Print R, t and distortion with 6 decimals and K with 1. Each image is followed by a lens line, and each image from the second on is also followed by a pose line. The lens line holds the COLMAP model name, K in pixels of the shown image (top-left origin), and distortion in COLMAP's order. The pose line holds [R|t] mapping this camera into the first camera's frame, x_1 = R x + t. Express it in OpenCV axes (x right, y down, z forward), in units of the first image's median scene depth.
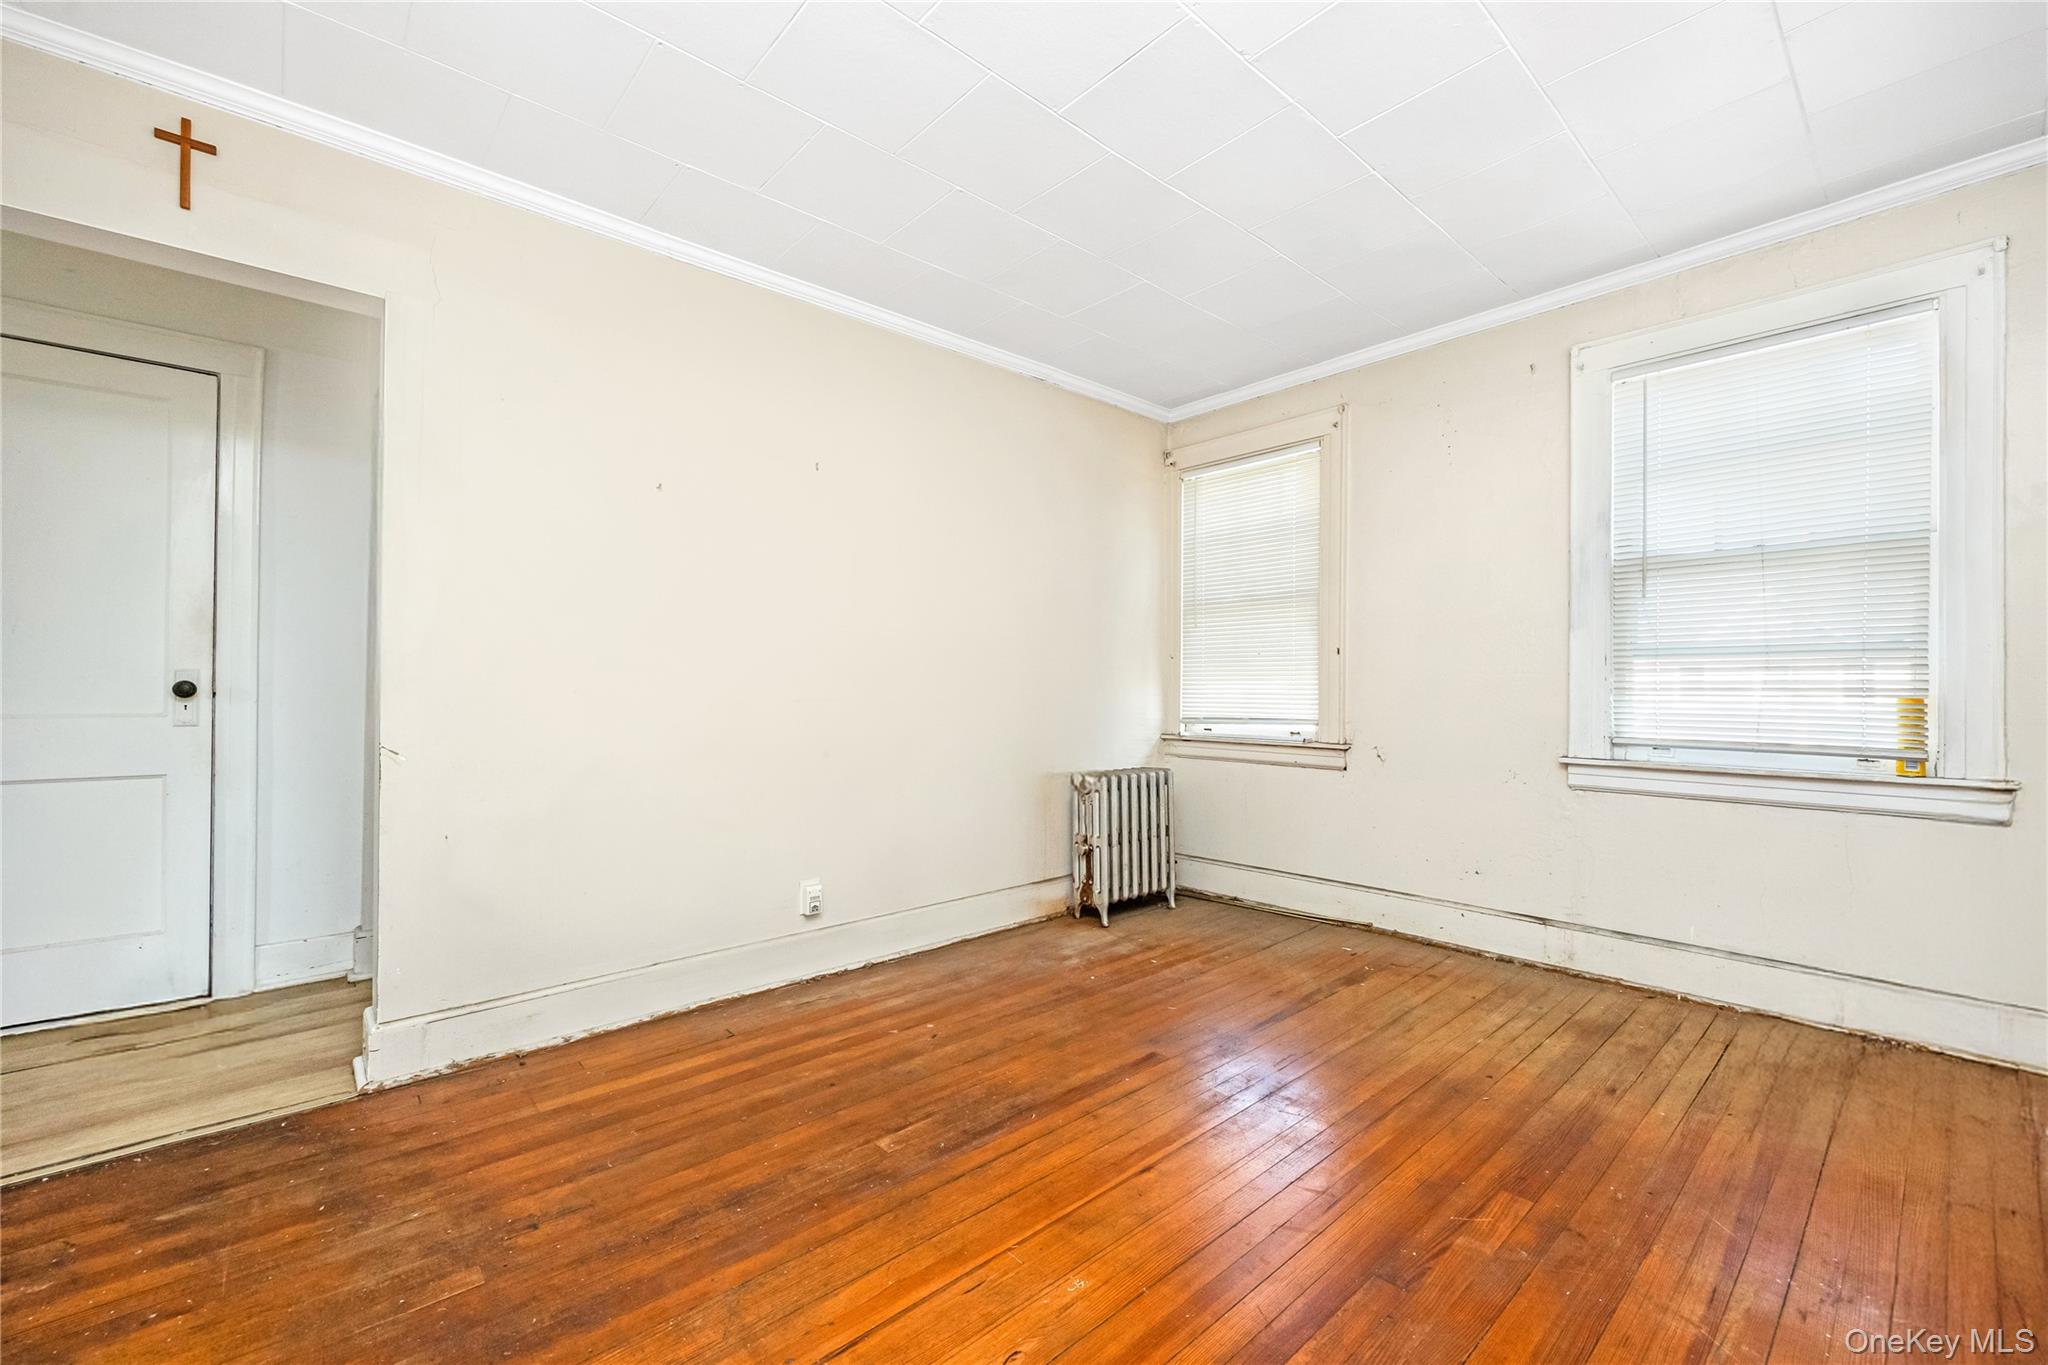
lens RADIAL K [[833.2, 0, 1038.1], [0, 833.2, 686.1], [0, 0, 1]] dist [-0.002823, 0.000076]
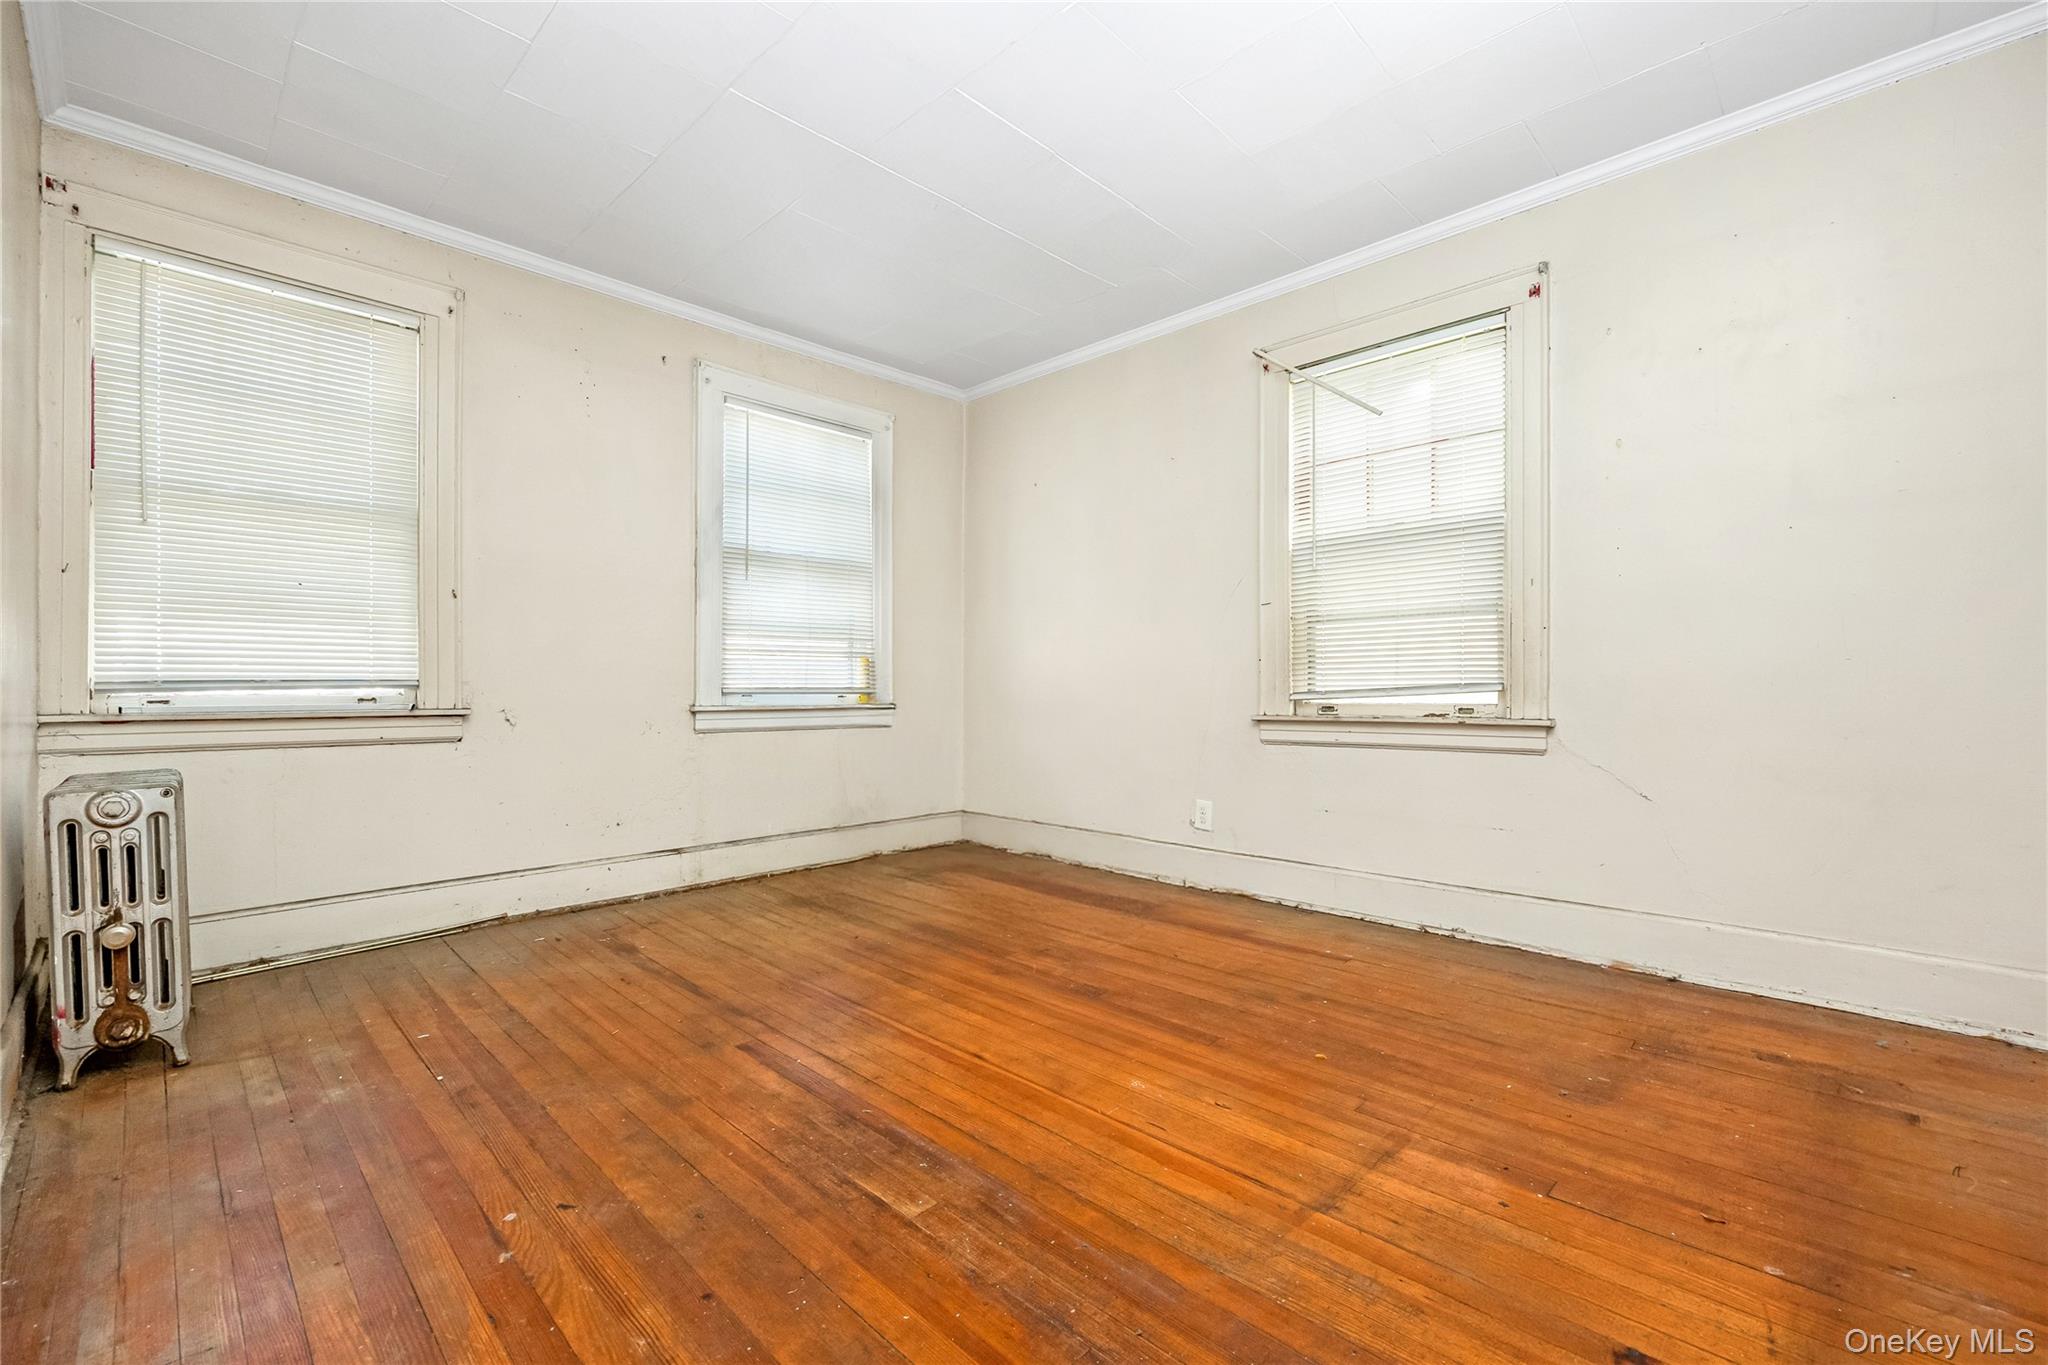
lens RADIAL K [[854.7, 0, 1024.6], [0, 854.7, 690.0], [0, 0, 1]] dist [-0.004433, 0.000084]
pose [[-0.054169, -0.007012, 0.998507, -0.645522], [-0.004418, 0.999967, 0.006783, 0.056465], [-0.998522, -0.004044, -0.054198, 0.646809]]
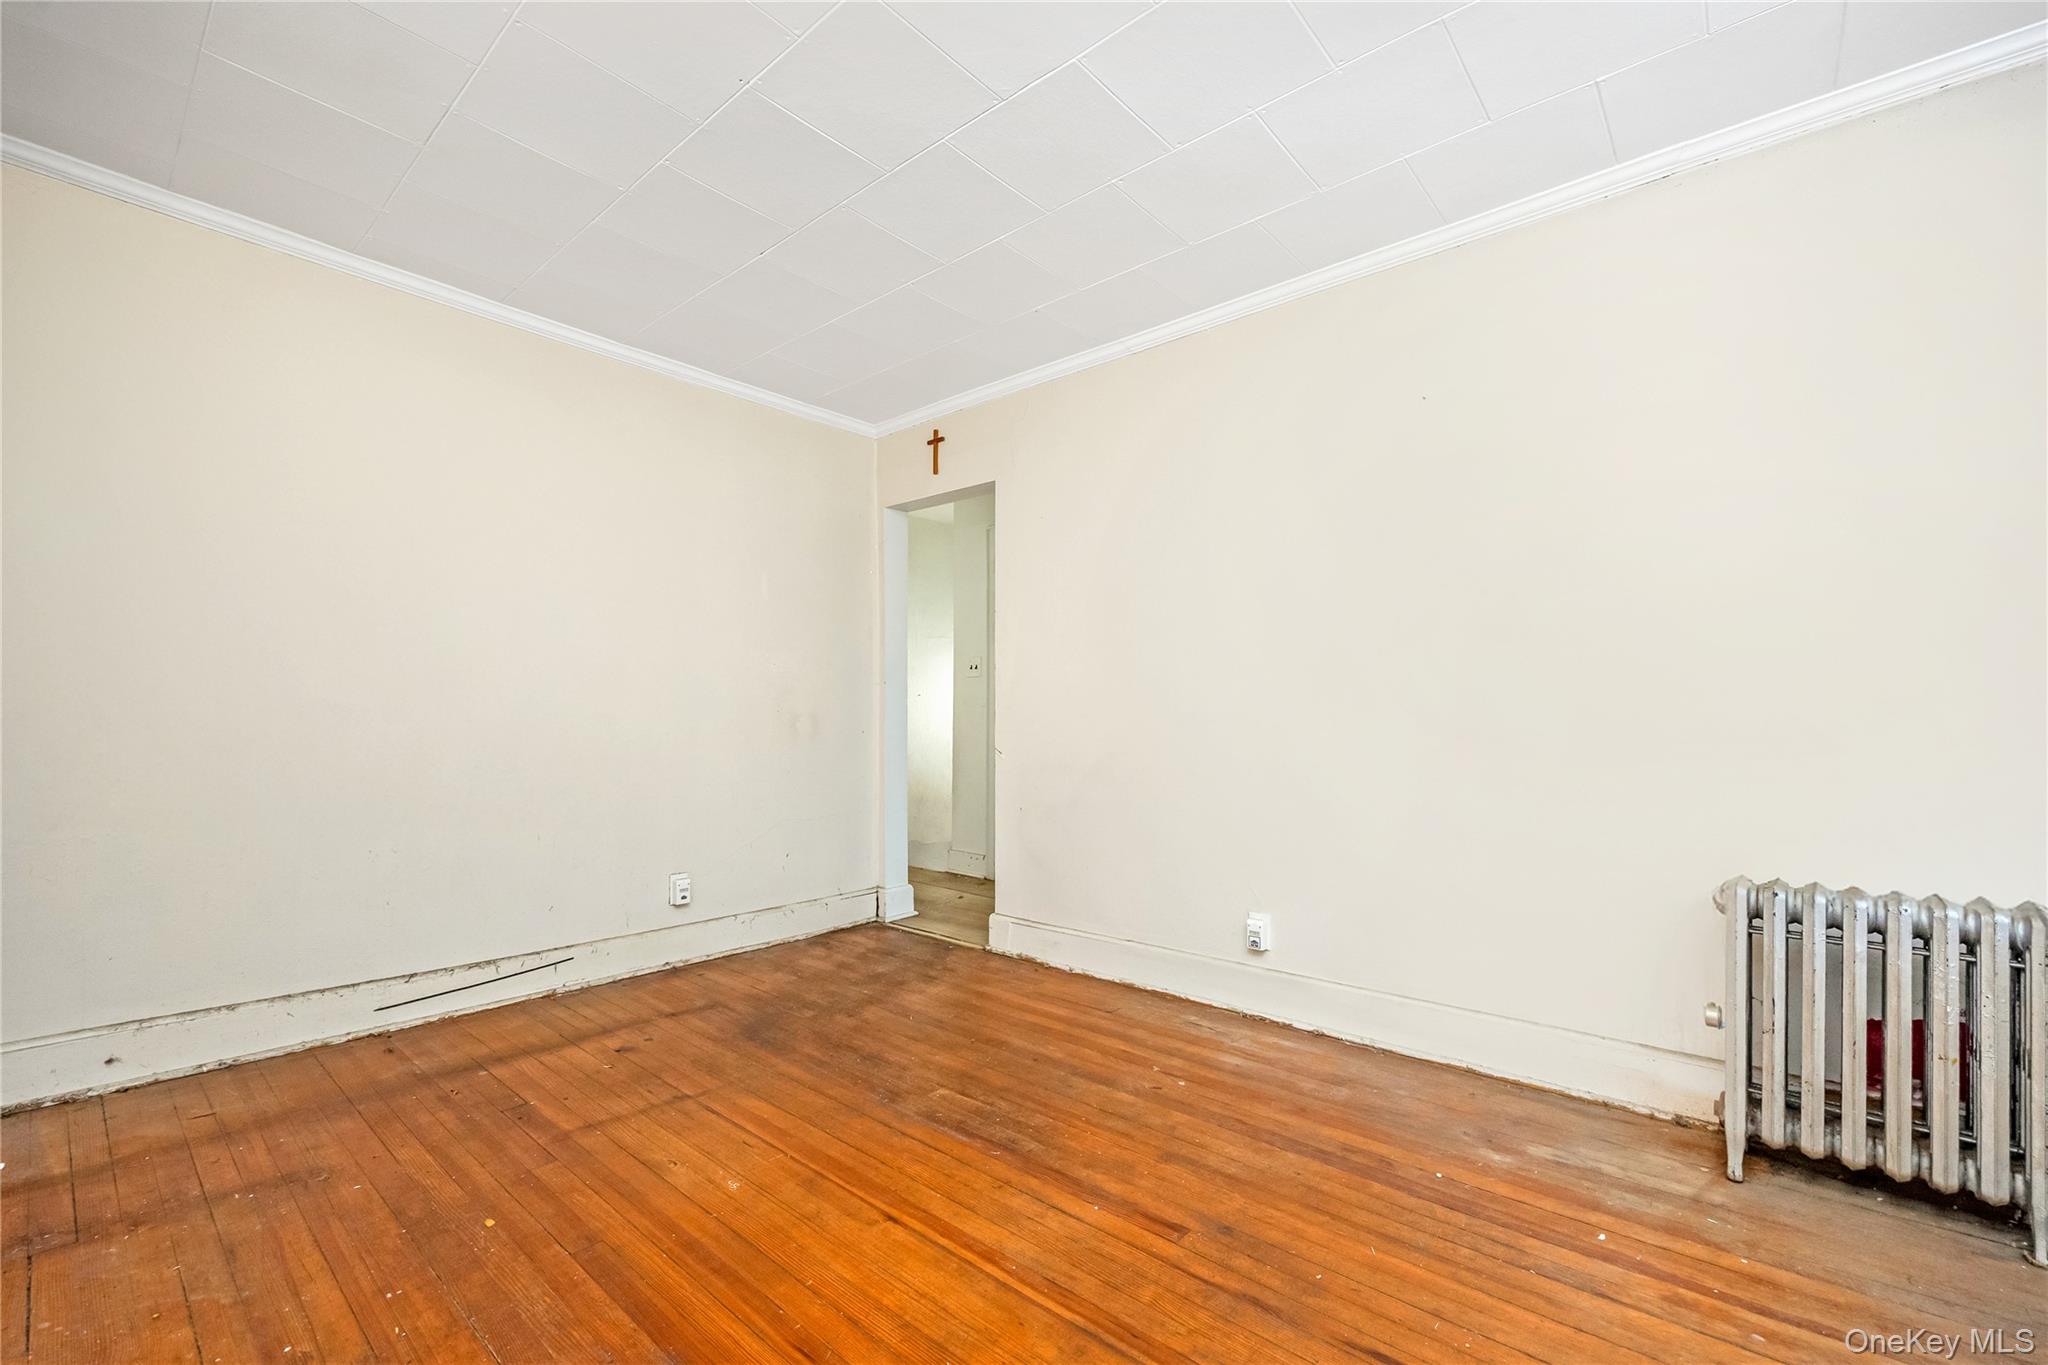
lens RADIAL K [[858.1, 0, 1028.1], [0, 858.1, 702.7], [0, 0, 1]] dist [-0.001946, -0.000809]
pose [[0.116676, -0.012790, -0.993088, 0.726643], [0.003201, 0.999917, -0.012502, 0.003764], [0.993165, -0.001720, 0.116708, 0.671664]]
